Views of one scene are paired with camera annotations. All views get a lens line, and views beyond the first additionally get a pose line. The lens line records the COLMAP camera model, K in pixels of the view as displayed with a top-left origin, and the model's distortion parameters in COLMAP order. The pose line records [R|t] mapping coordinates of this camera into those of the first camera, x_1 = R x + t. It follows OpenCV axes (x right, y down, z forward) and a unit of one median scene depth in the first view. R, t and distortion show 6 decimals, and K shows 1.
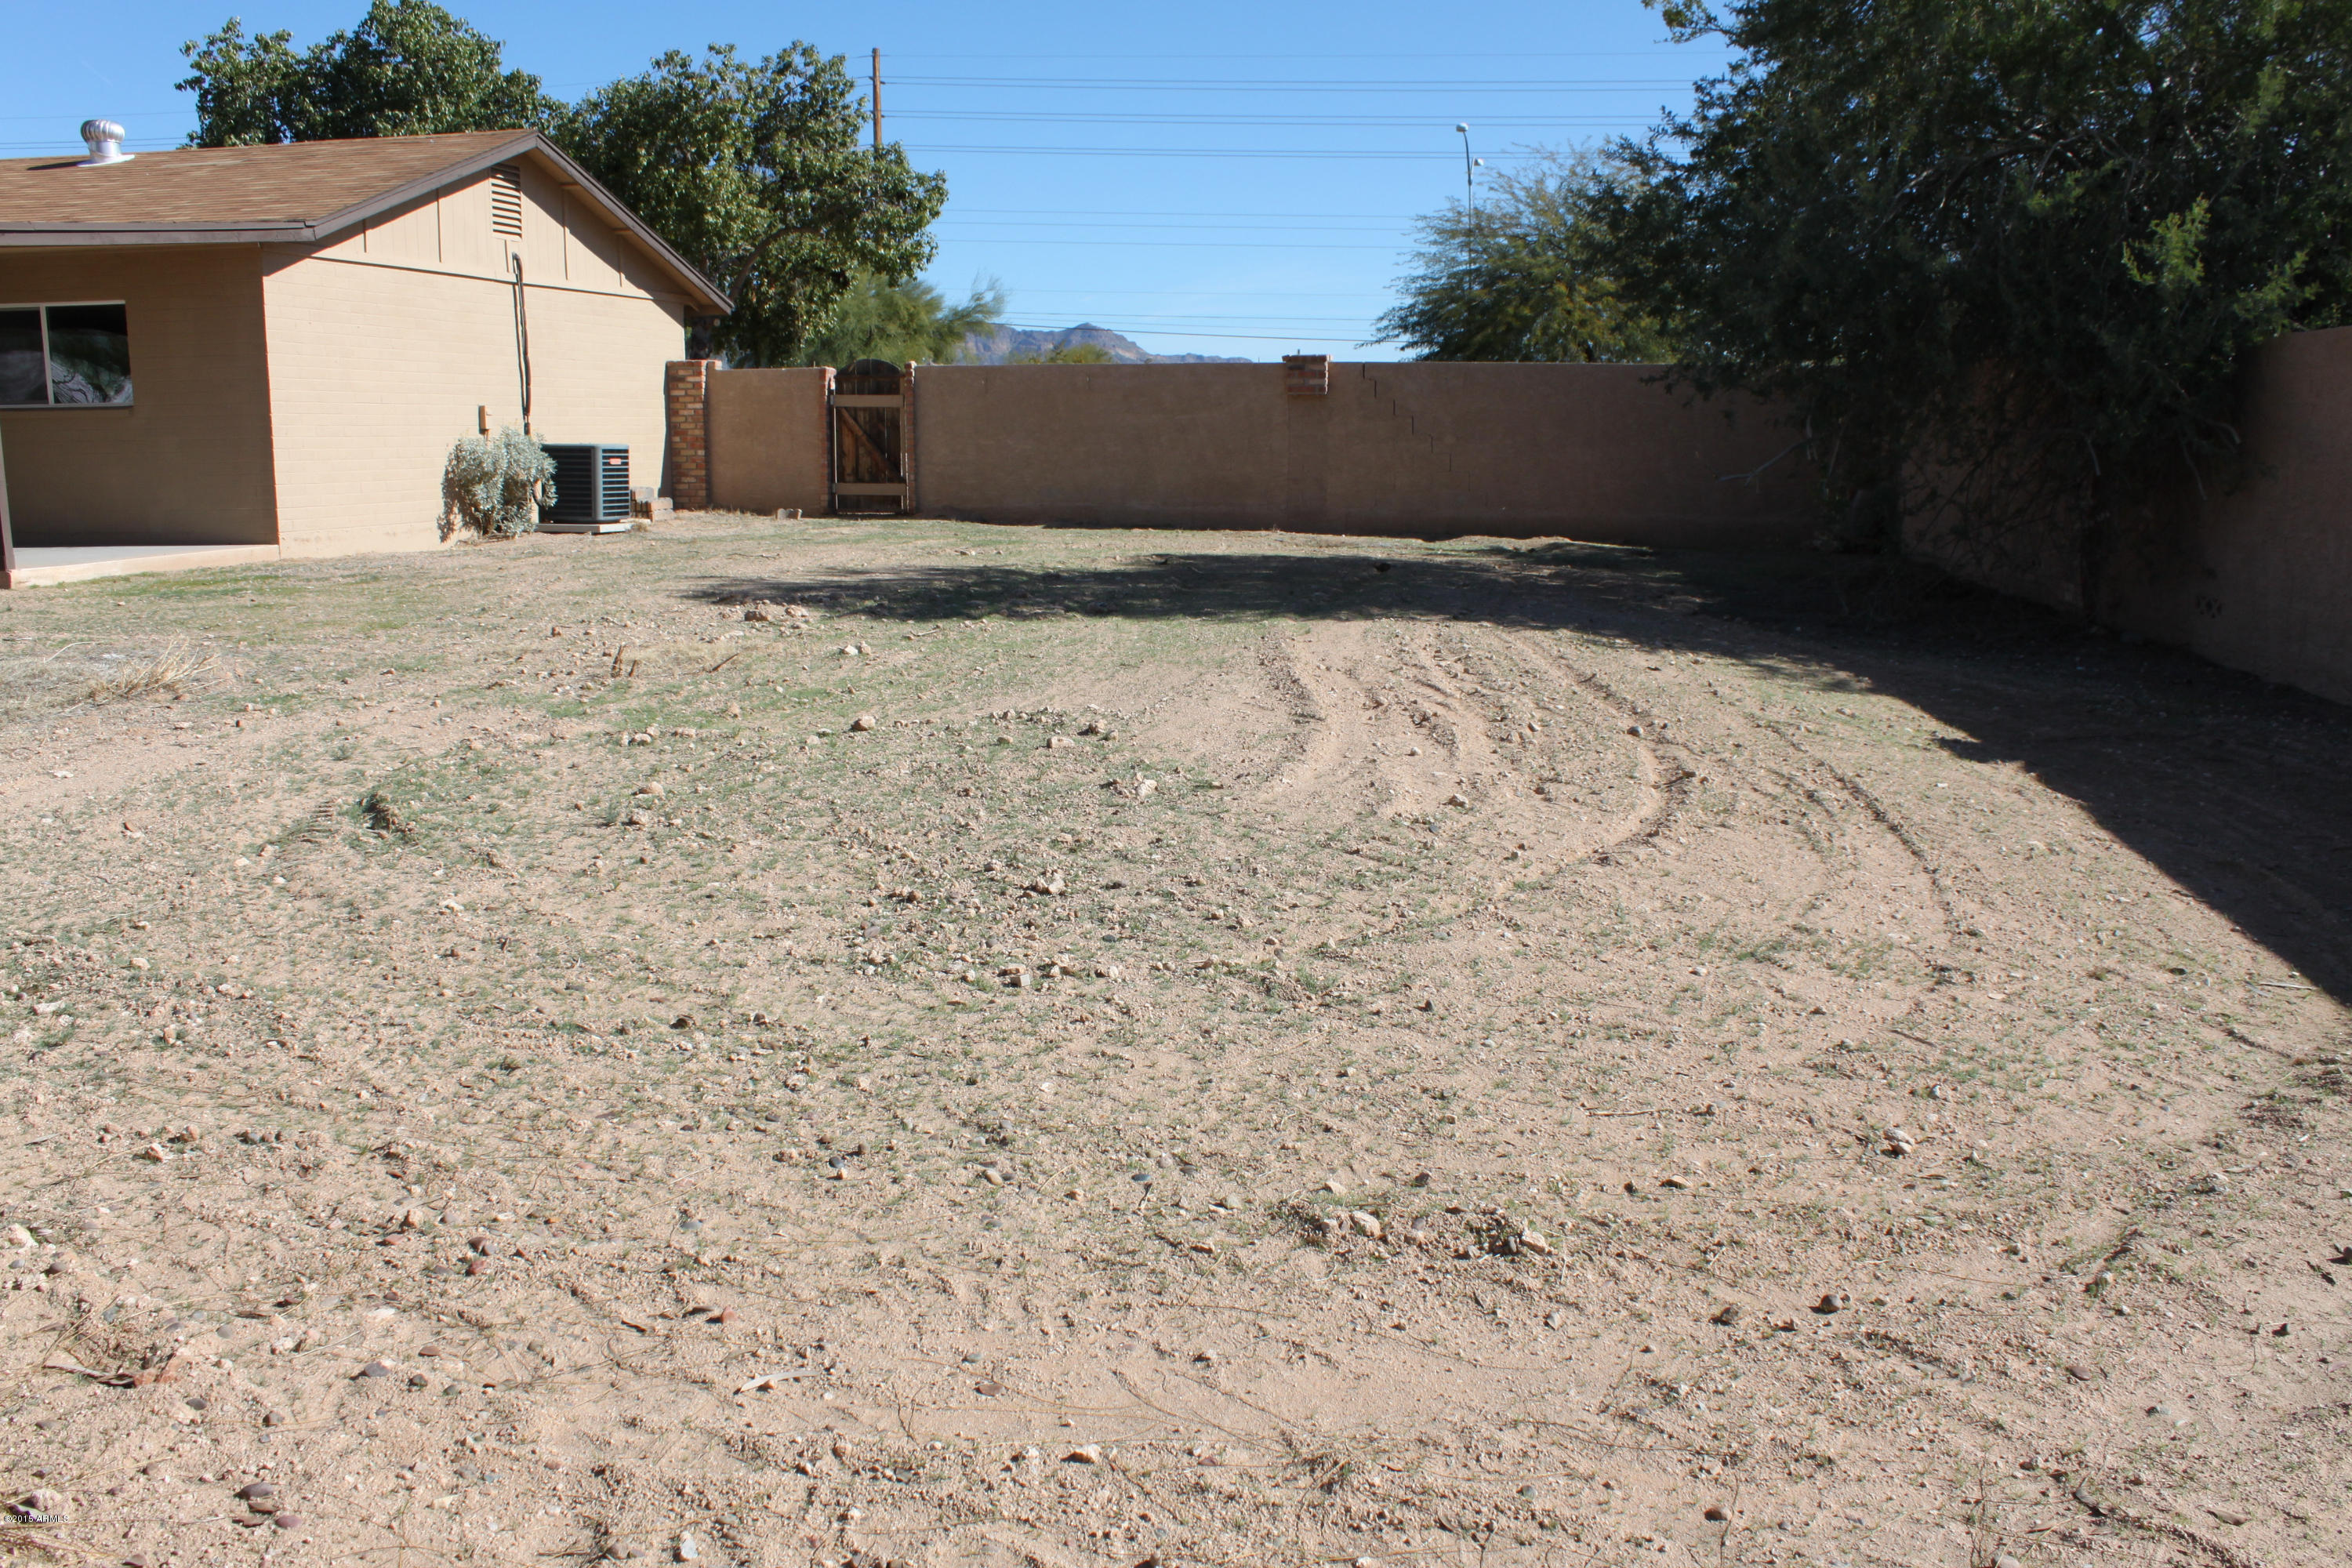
lens RADIAL K [[1985.3, 0, 1176.0], [0, 1985.3, 784.0], [0, 0, 1]] dist [-0.170600, 0.155803]
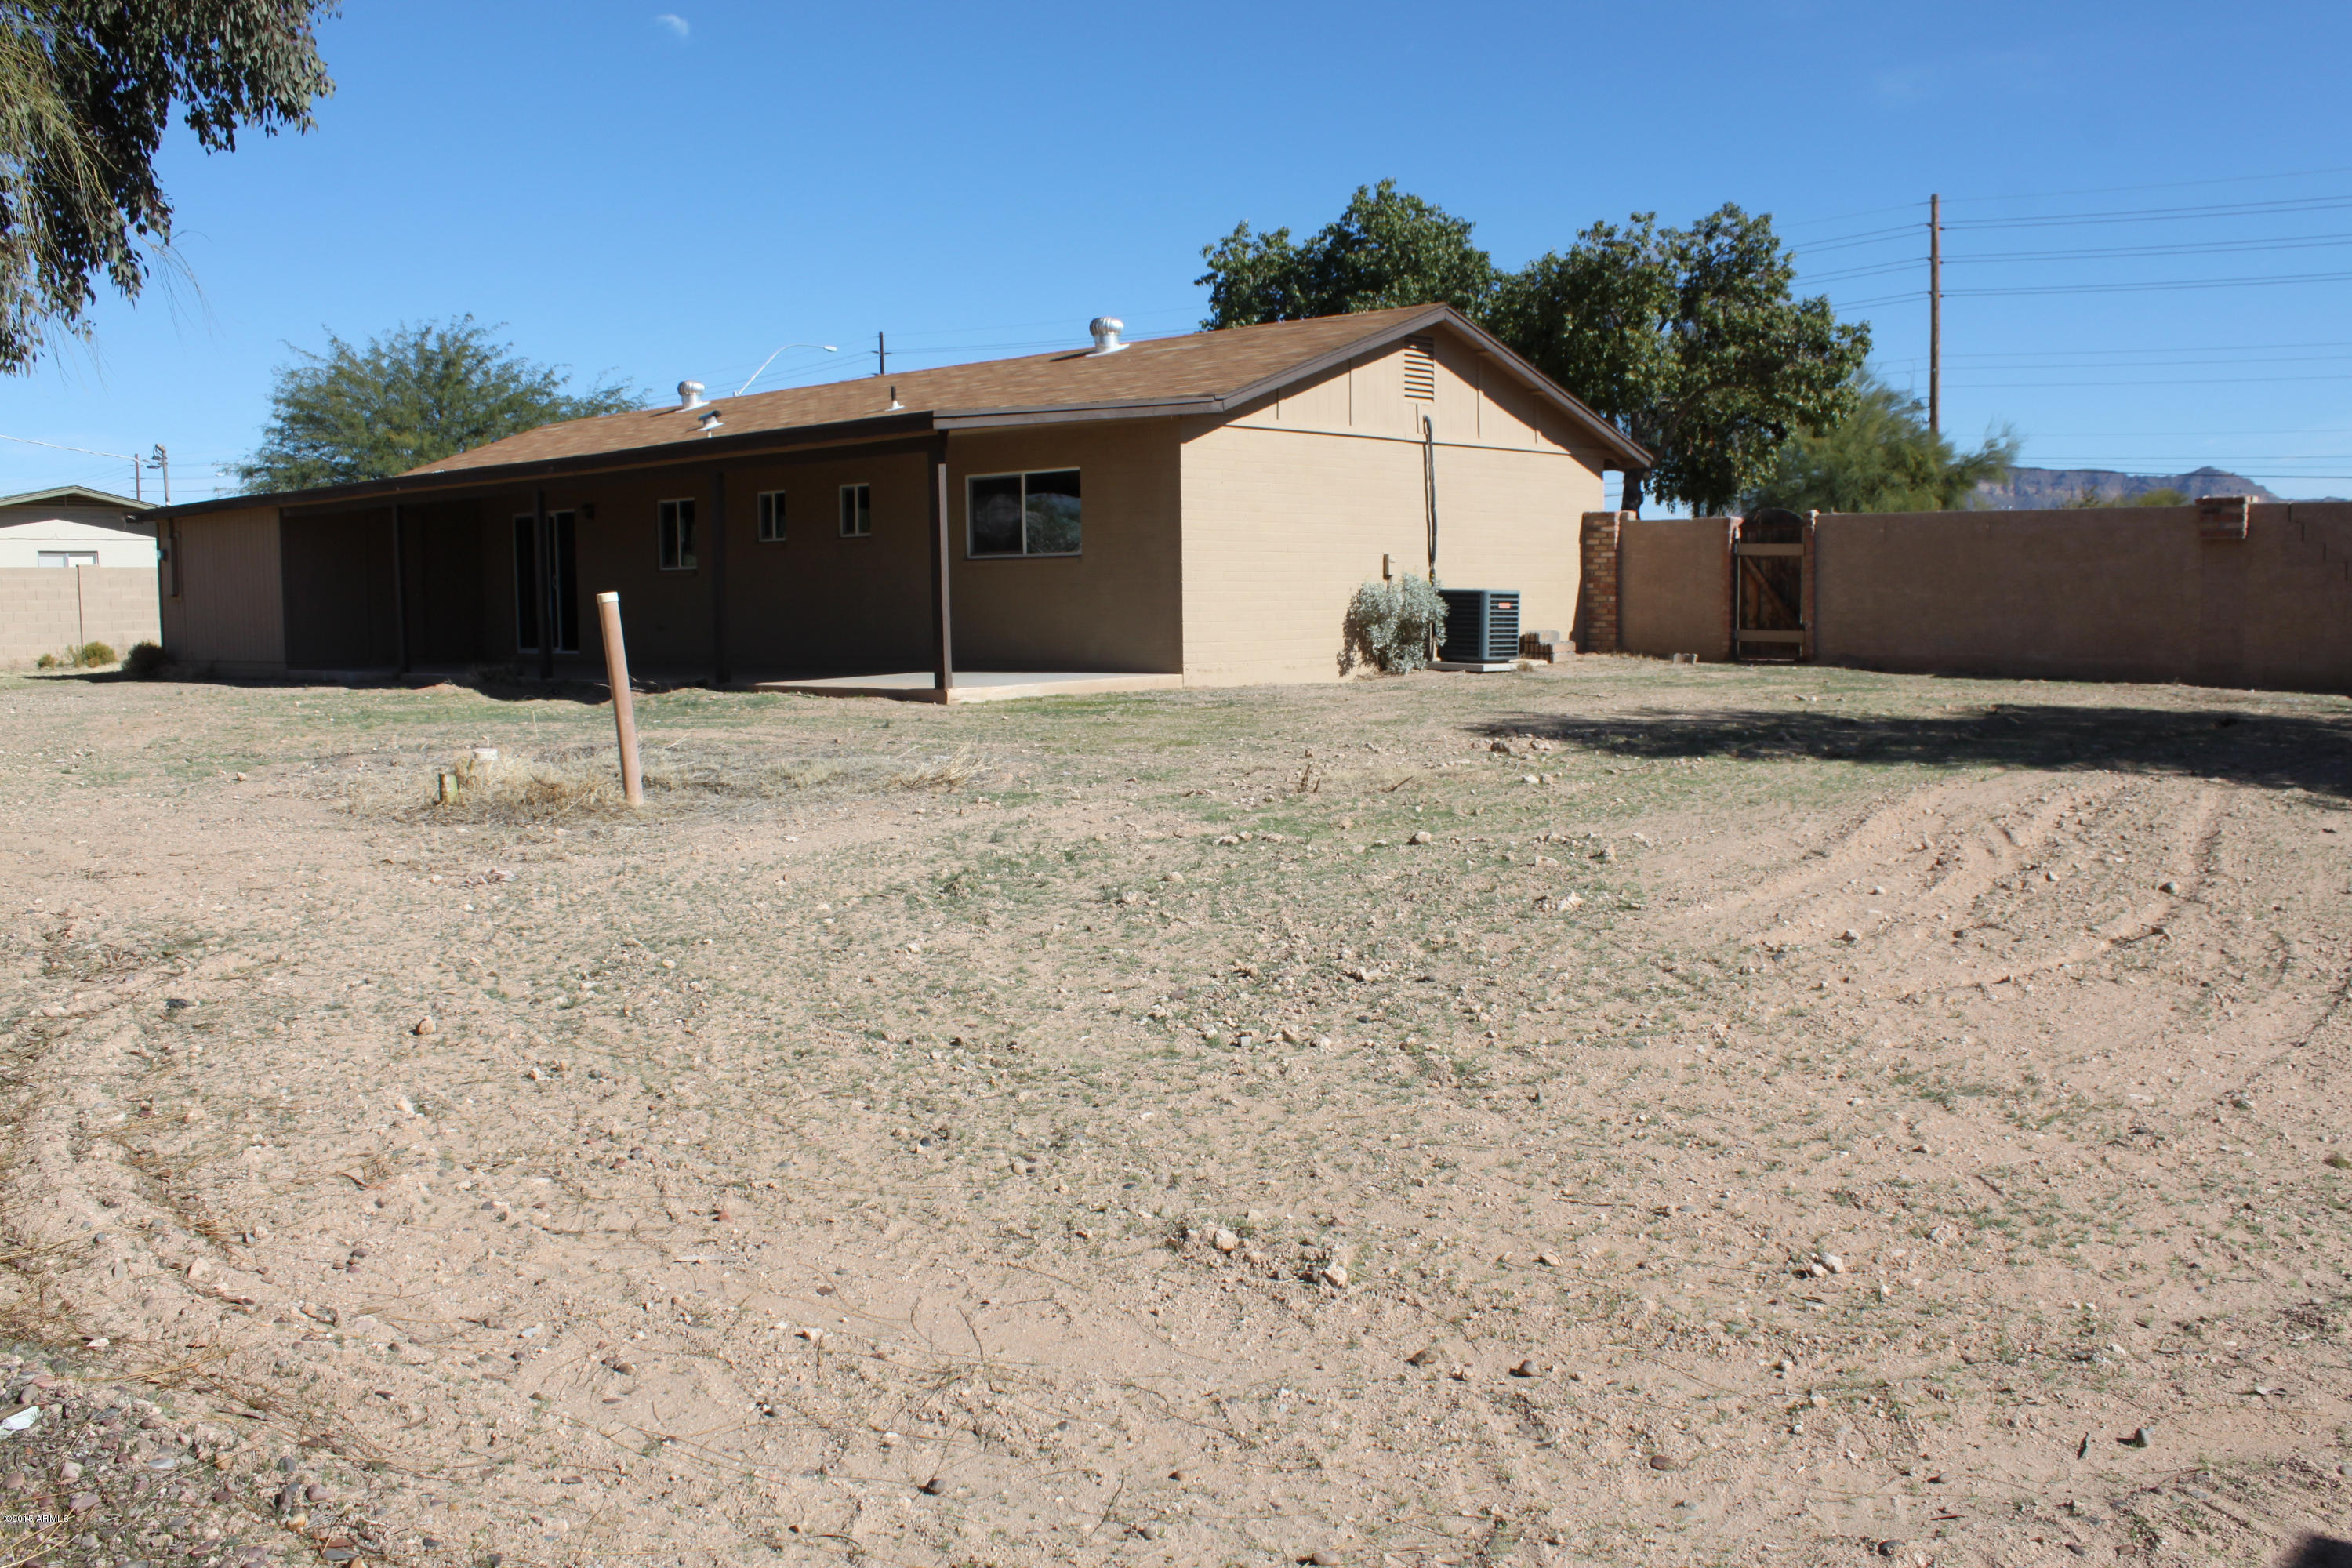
lens RADIAL K [[1975.9, 0, 1226.6], [0, 1975.9, 782.3], [0, 0, 1]] dist [-0.168454, 0.150830]
pose [[0.870920, 0.037651, -0.489980, 0.111337], [-0.074529, 0.995647, -0.055964, 0.003104], [0.485740, 0.085258, 0.869935, -0.005667]]
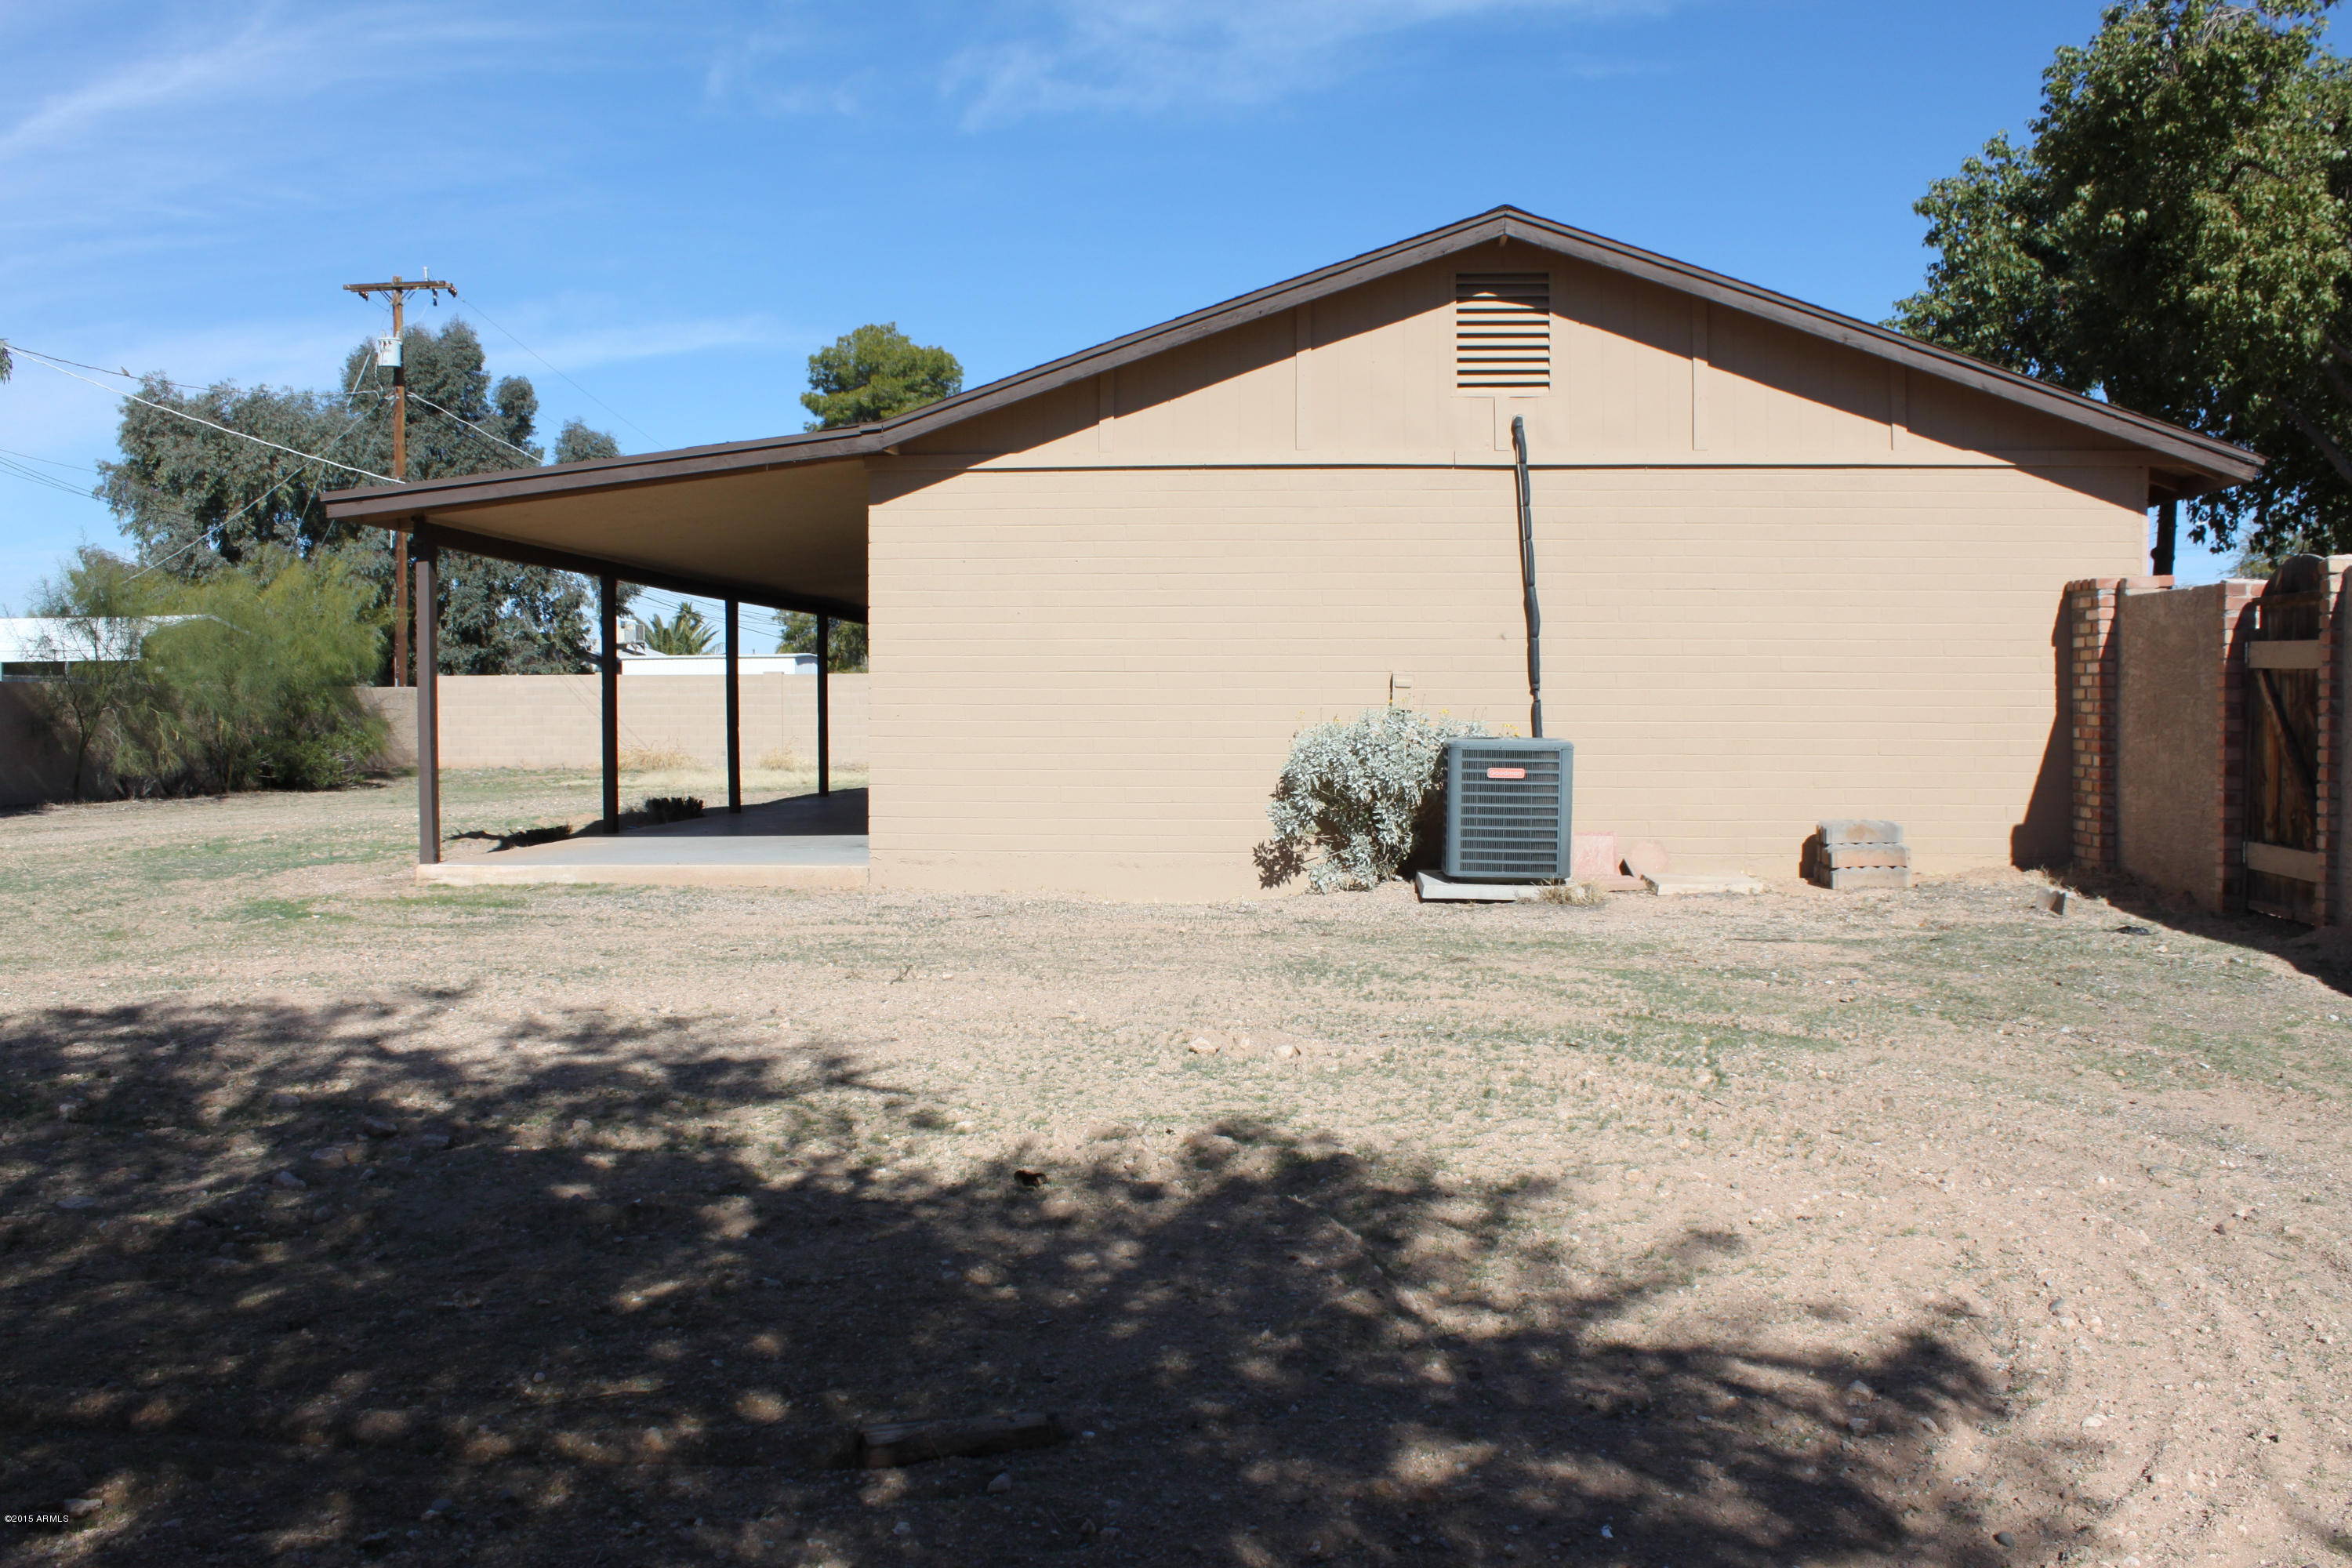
lens RADIAL K [[2021.0, 0, 1205.7], [0, 2021.0, 785.8], [0, 0, 1]] dist [-0.161535, 0.152215]
pose [[0.157095, 0.041348, -0.986718, 0.253946], [-0.169907, 0.985357, 0.014240, -0.153216], [0.972858, 0.165413, 0.161820, 0.814751]]
